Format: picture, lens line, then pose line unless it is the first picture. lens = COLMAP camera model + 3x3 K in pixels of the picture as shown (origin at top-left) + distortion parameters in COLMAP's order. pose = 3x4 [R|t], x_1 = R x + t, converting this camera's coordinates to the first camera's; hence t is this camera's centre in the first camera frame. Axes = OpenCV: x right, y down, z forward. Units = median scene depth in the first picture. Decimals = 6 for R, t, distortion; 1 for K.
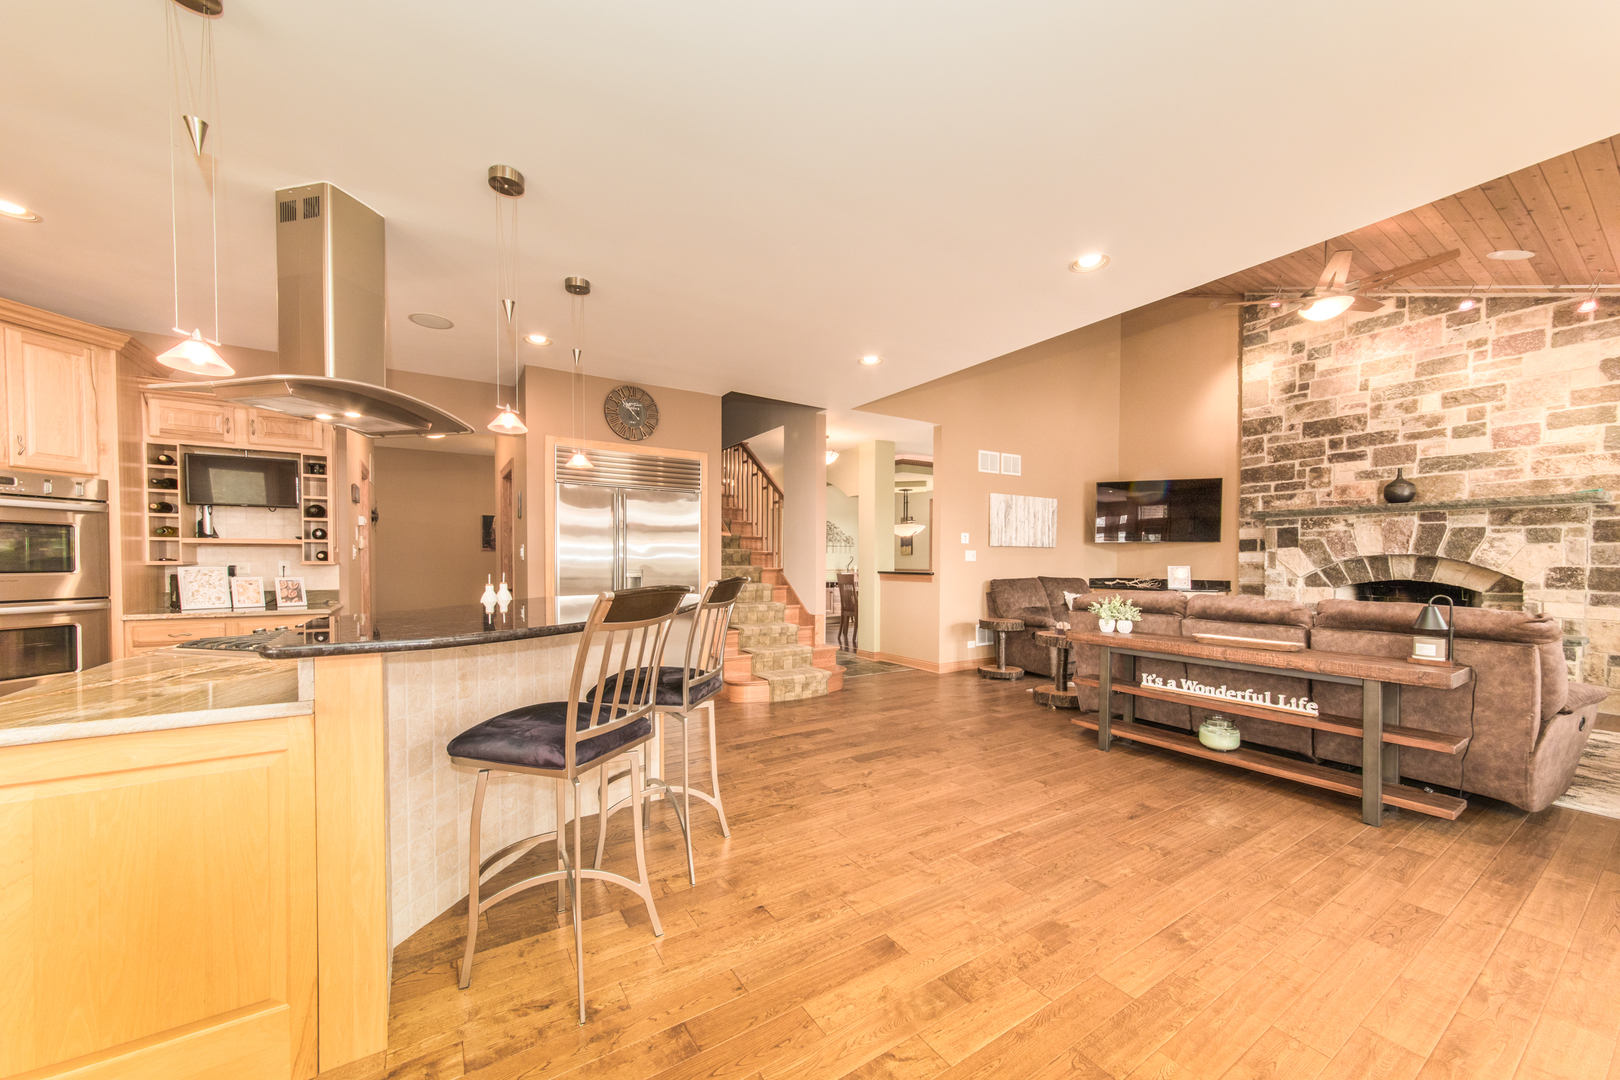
lens RADIAL K [[578.4, 0, 806.4], [0, 578.4, 570.4], [0, 0, 1]] dist [-0.001325, 0.000013]
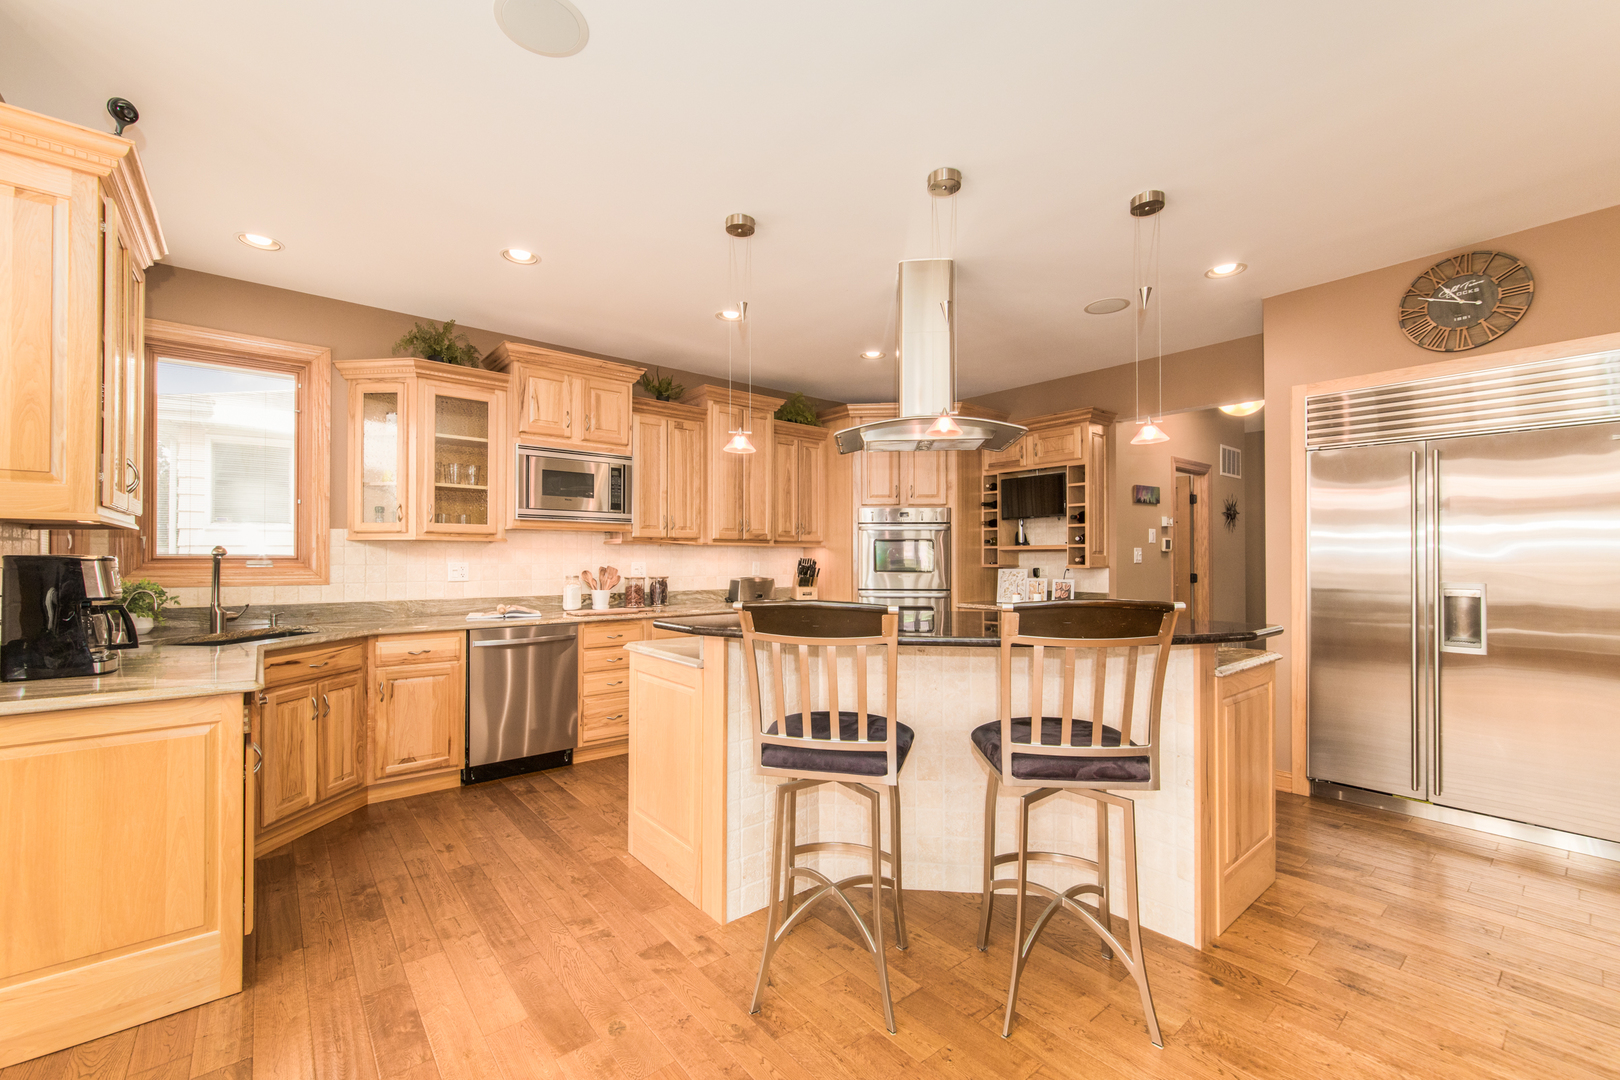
lens RADIAL K [[672.9, 0, 810.6], [0, 672.9, 558.2], [0, 0, 1]] dist [-0.002218, -0.000022]
pose [[0.123672, -0.003842, -0.992316, 0.214980], [-0.014444, 0.999880, -0.005672, -0.009308], [0.992218, 0.015034, 0.123602, 0.247428]]
